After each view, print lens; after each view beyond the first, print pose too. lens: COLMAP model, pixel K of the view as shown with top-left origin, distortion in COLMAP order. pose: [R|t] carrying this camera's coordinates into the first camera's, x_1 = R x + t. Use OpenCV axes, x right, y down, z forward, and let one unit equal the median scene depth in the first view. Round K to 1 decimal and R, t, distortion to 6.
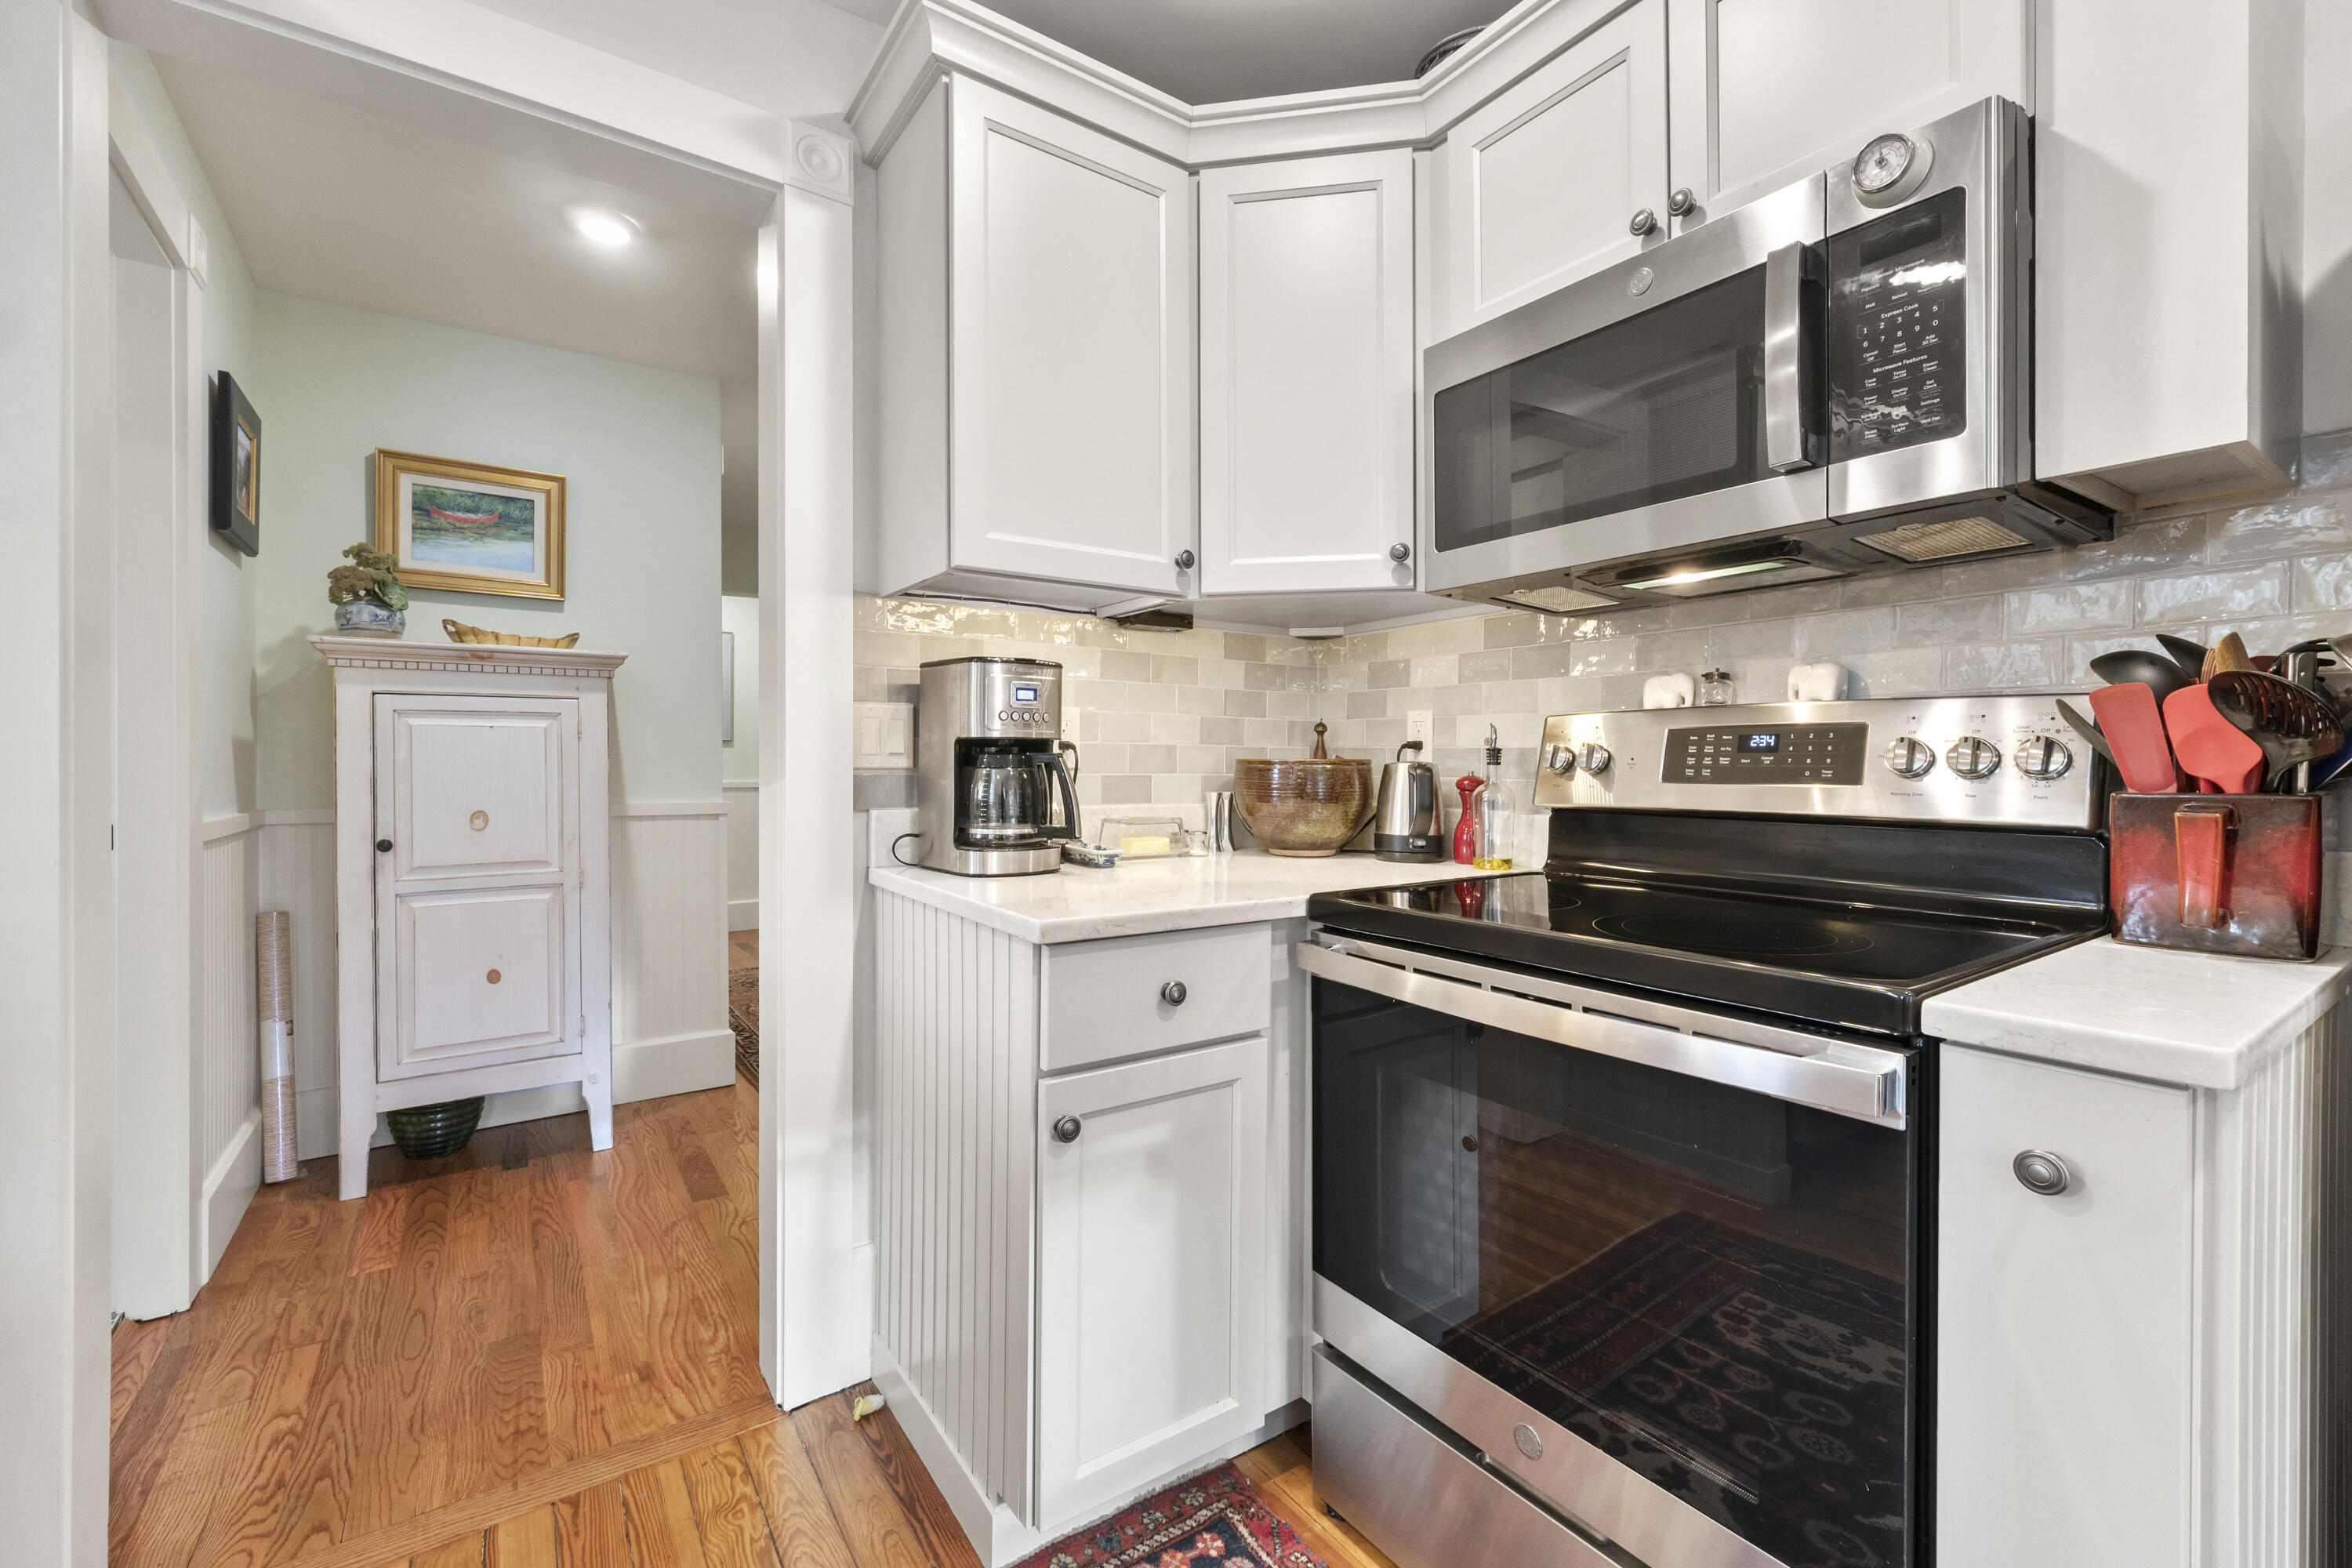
lens RADIAL K [[986.9, 0, 1166.7], [0, 986.9, 773.3], [0, 0, 1]] dist [-0.000226, -0.000968]
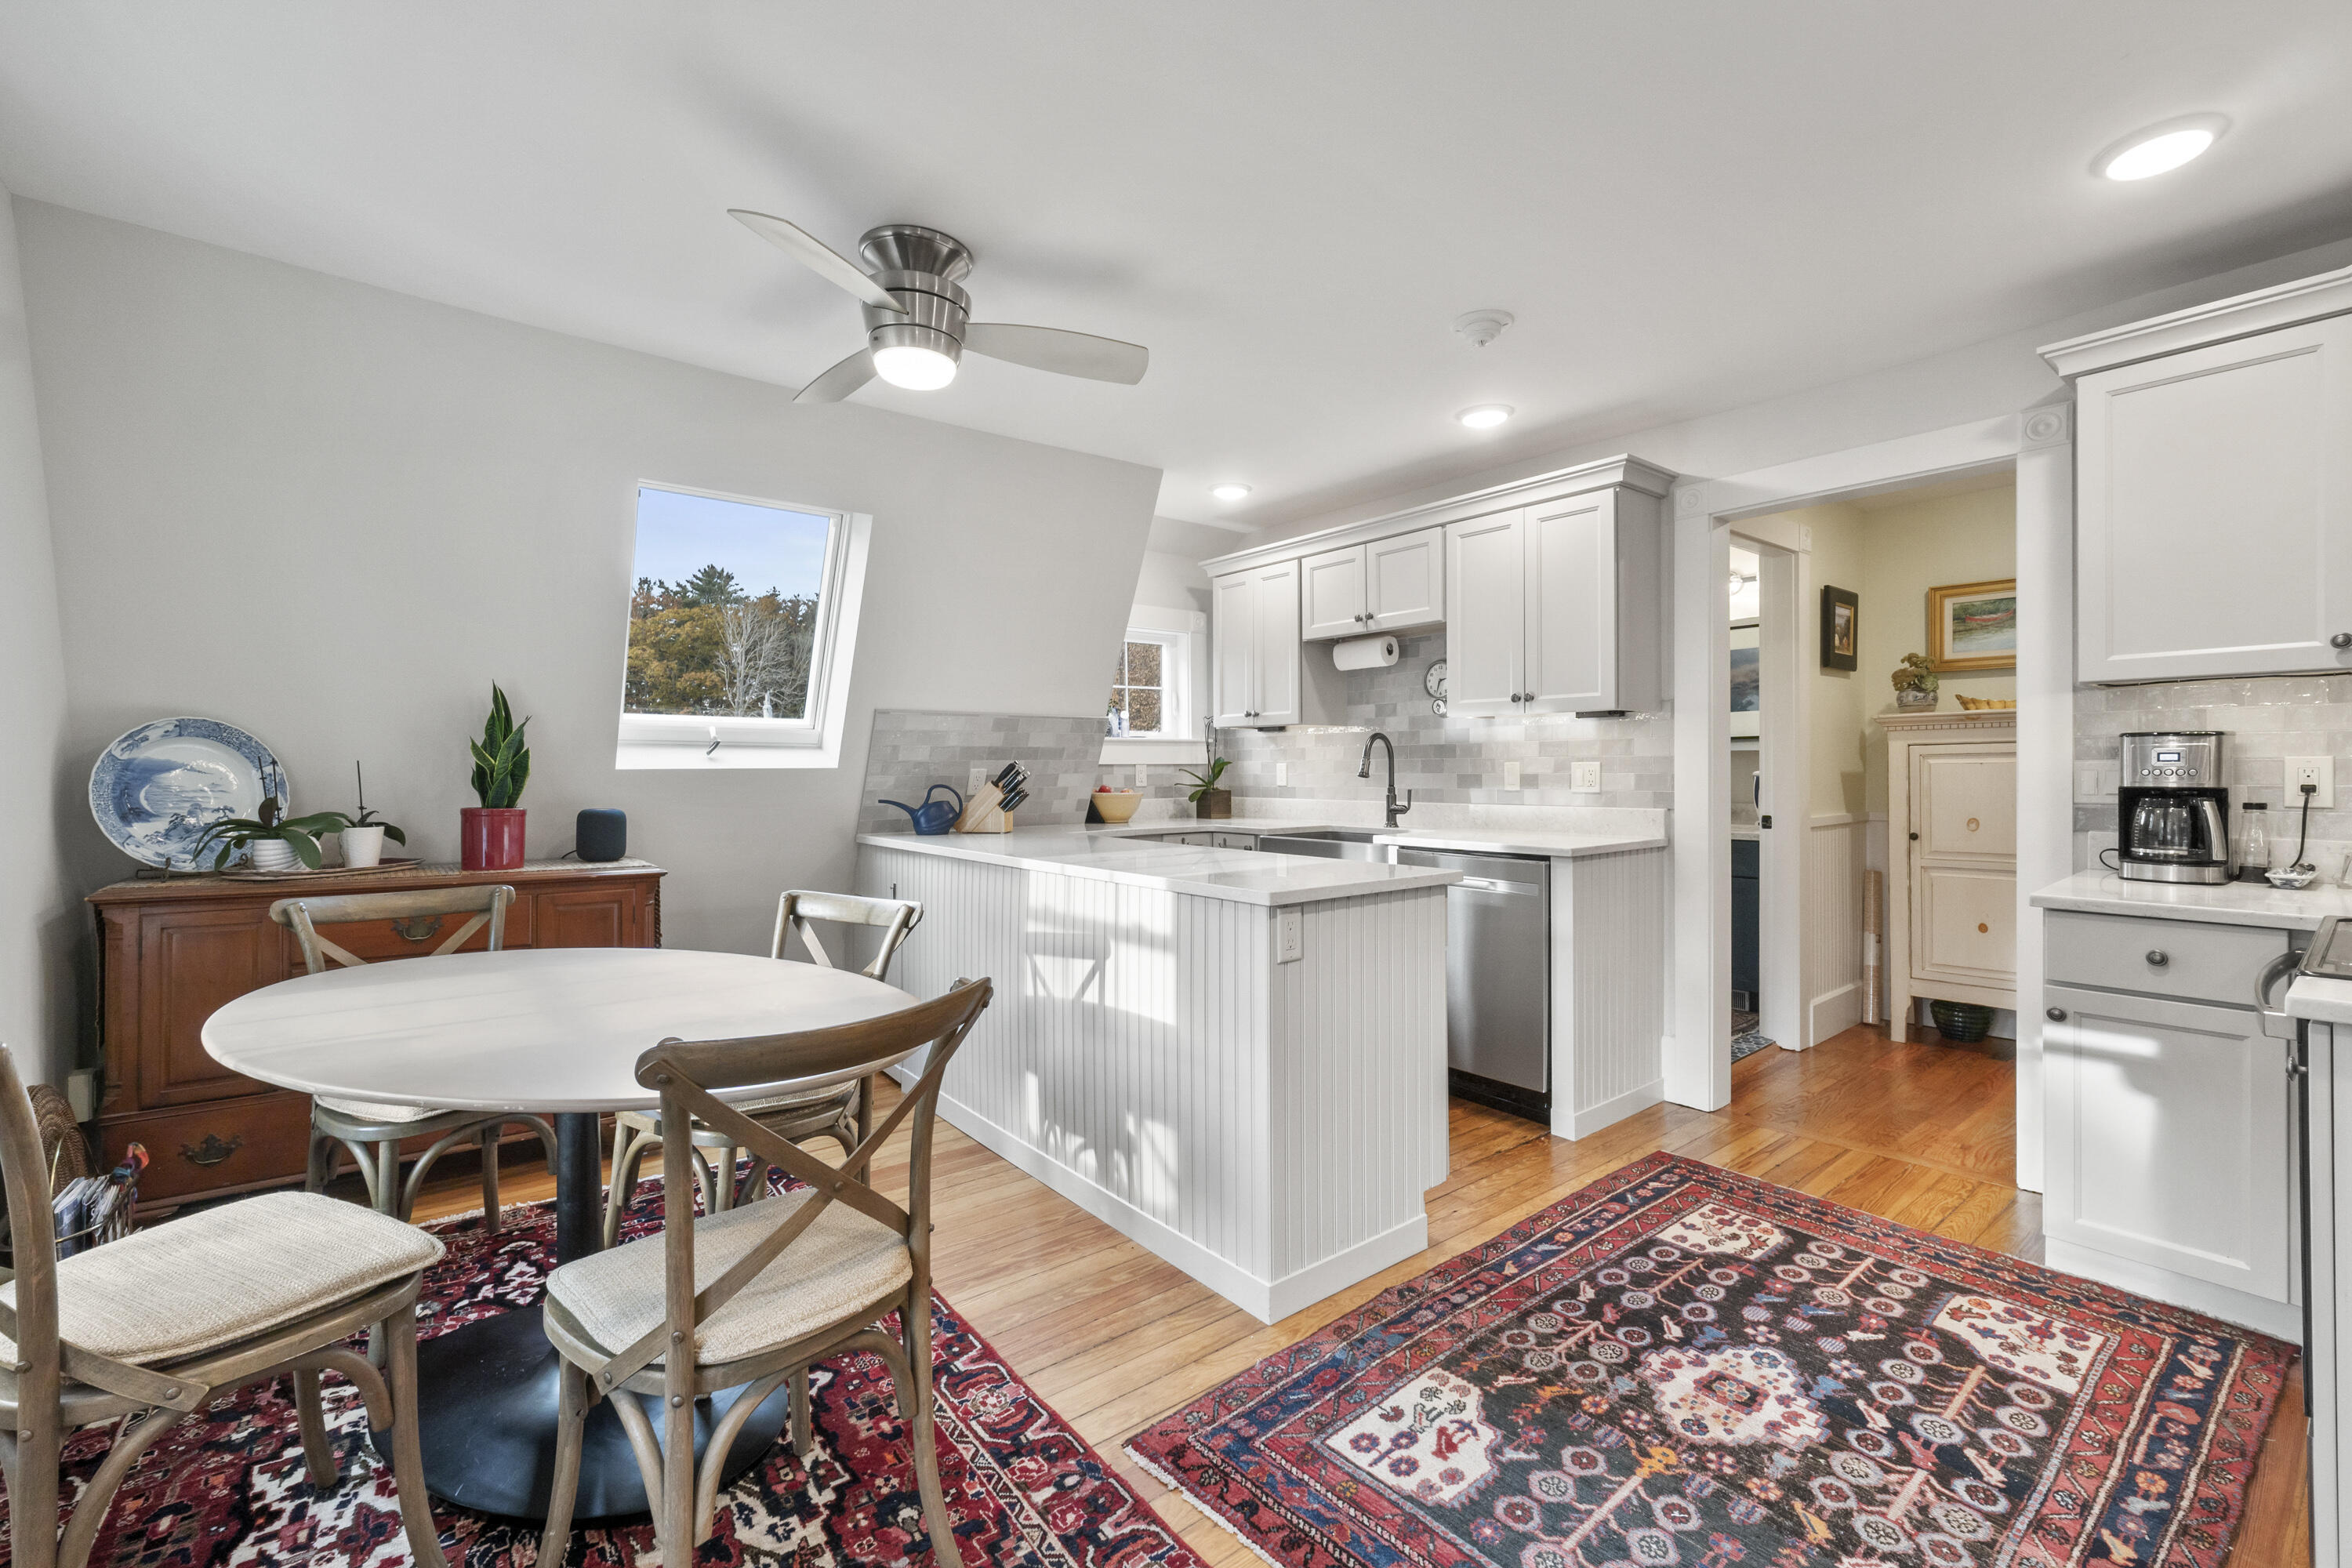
lens RADIAL K [[986.9, 0, 1179.4], [0, 986.9, 778.5], [0, 0, 1]] dist [-0.000226, -0.000968]
pose [[0.068902, 0.008285, -0.997589, 1.269818], [0.003493, 0.999957, 0.008546, -0.070736], [0.997617, -0.004073, 0.068870, -0.573681]]
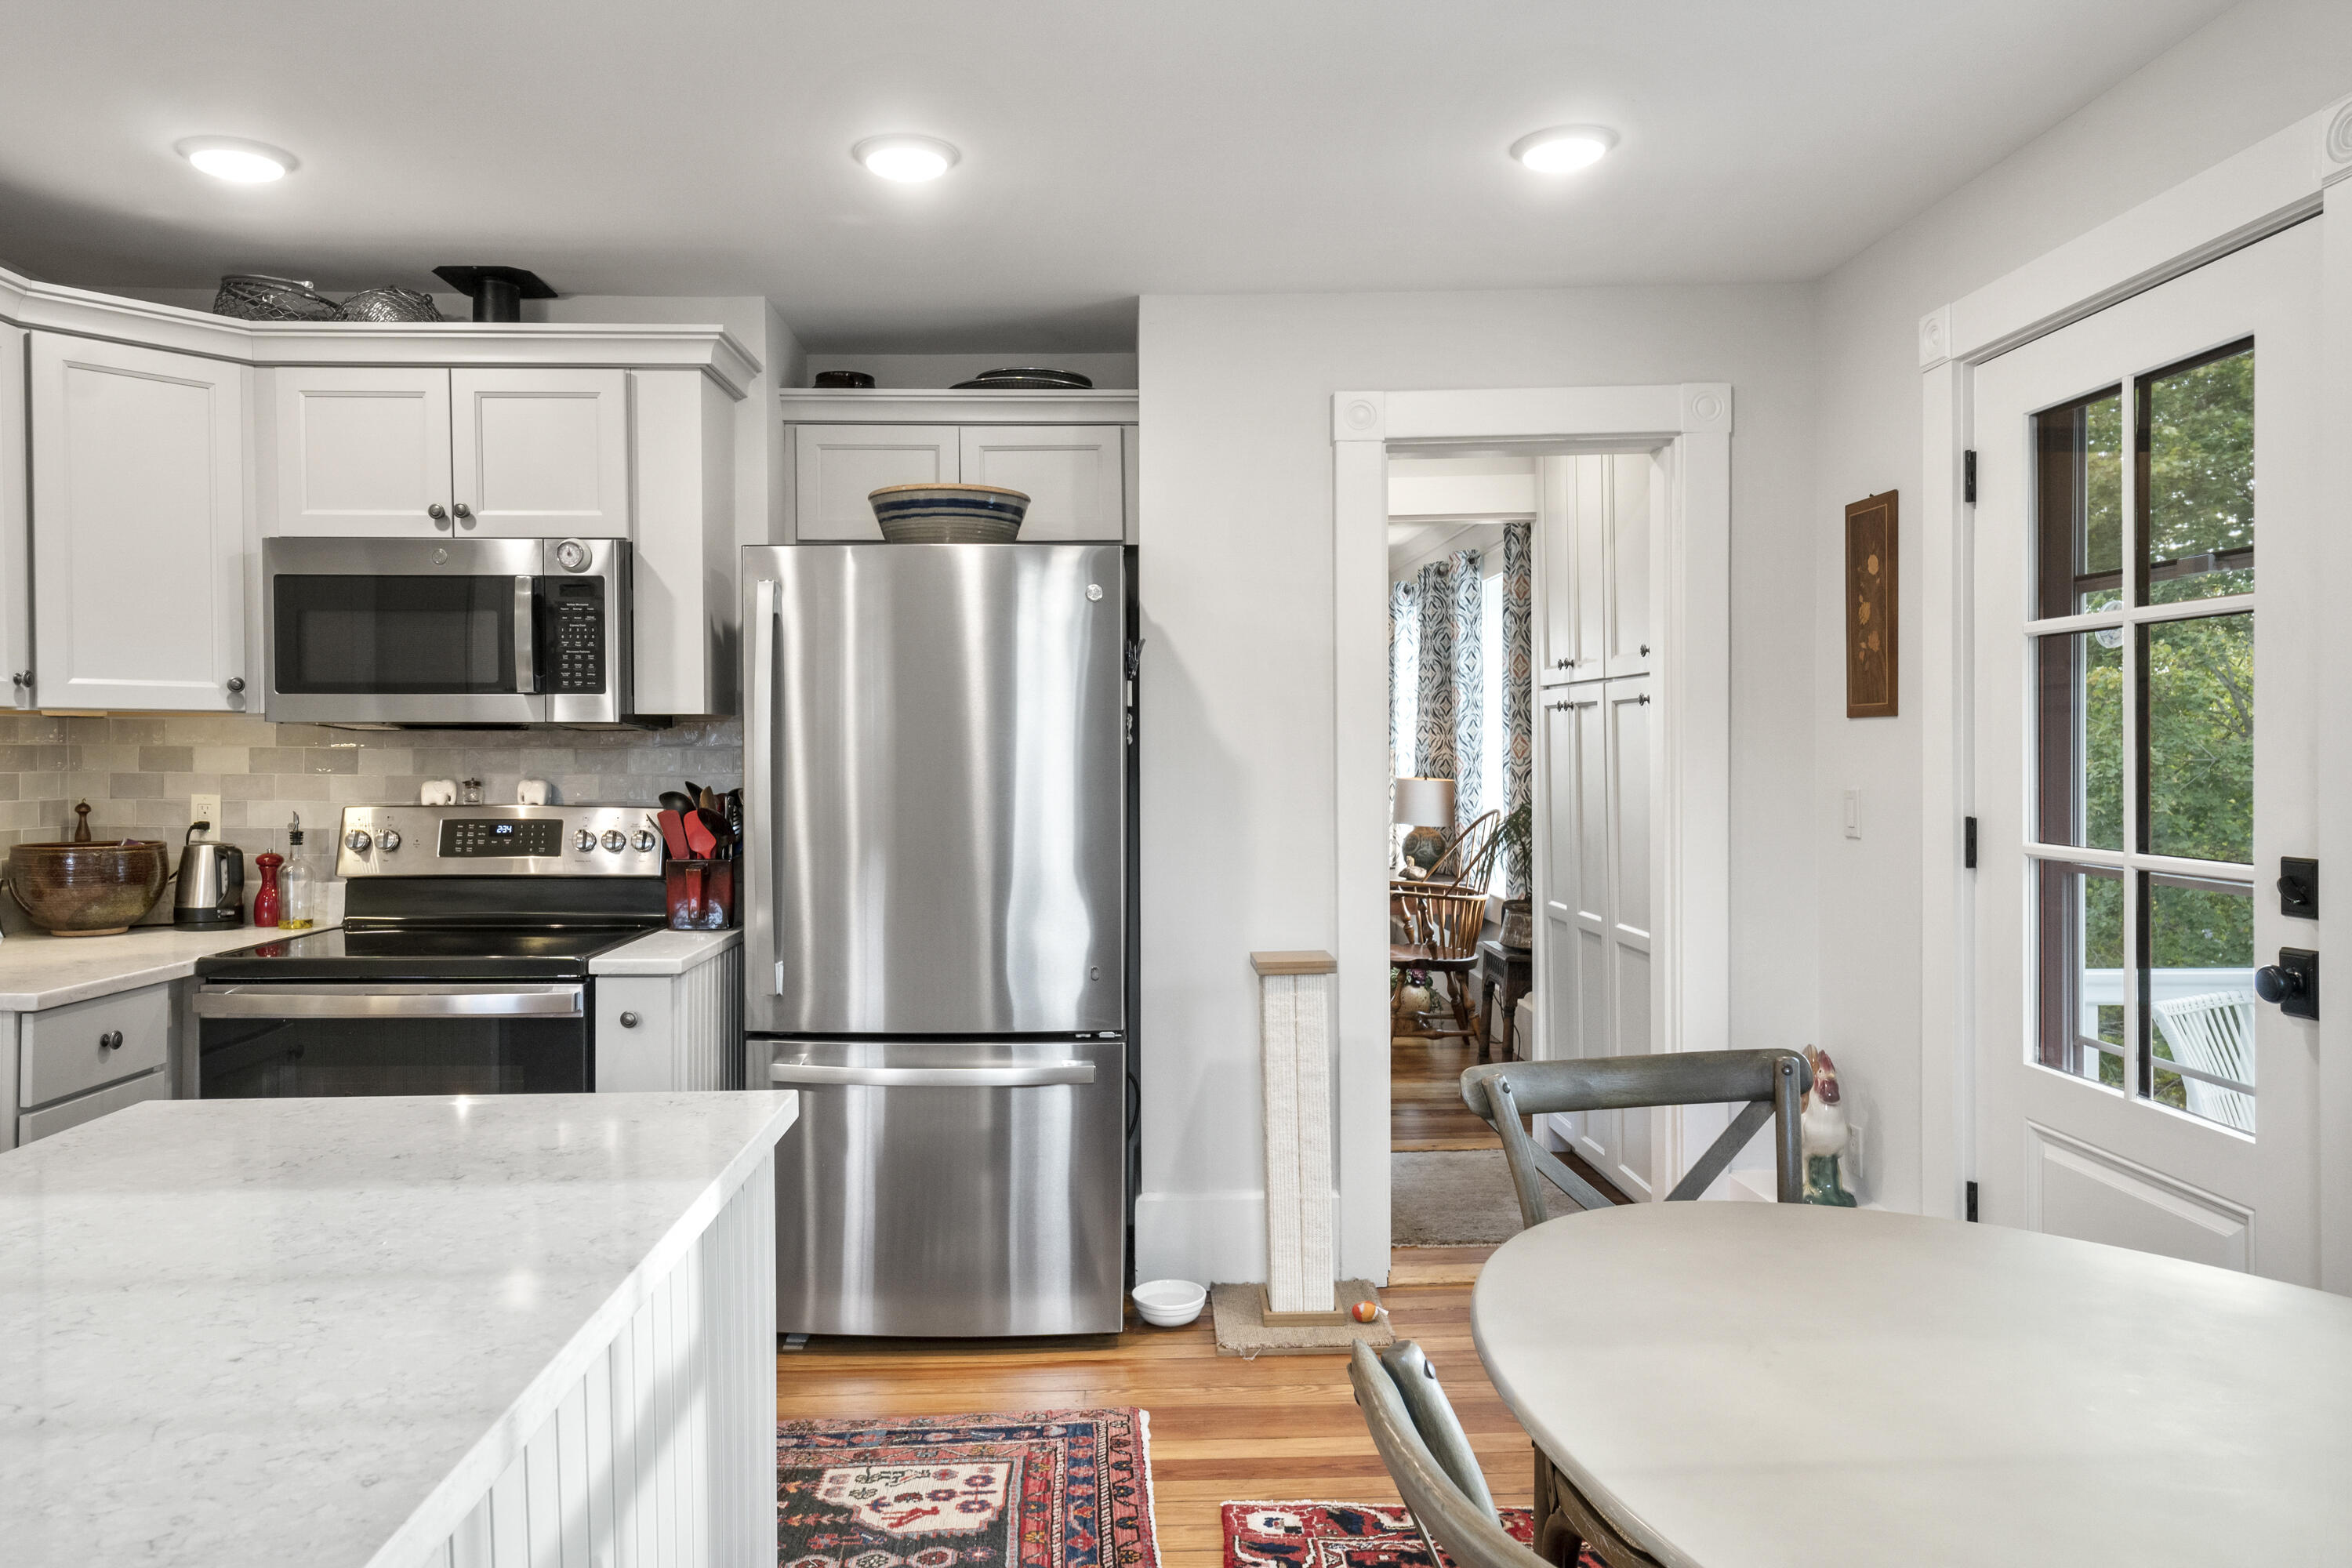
lens RADIAL K [[1609.8, 0, 1171.5], [0, 1609.8, 773.4], [0, 0, 1]] dist [0.040137, 0.001275]
pose [[0.546495, -0.011650, 0.837381, -0.927656], [0.004923, 0.999931, 0.010699, -0.136185], [-0.837448, -0.001725, 0.546514, -1.237884]]
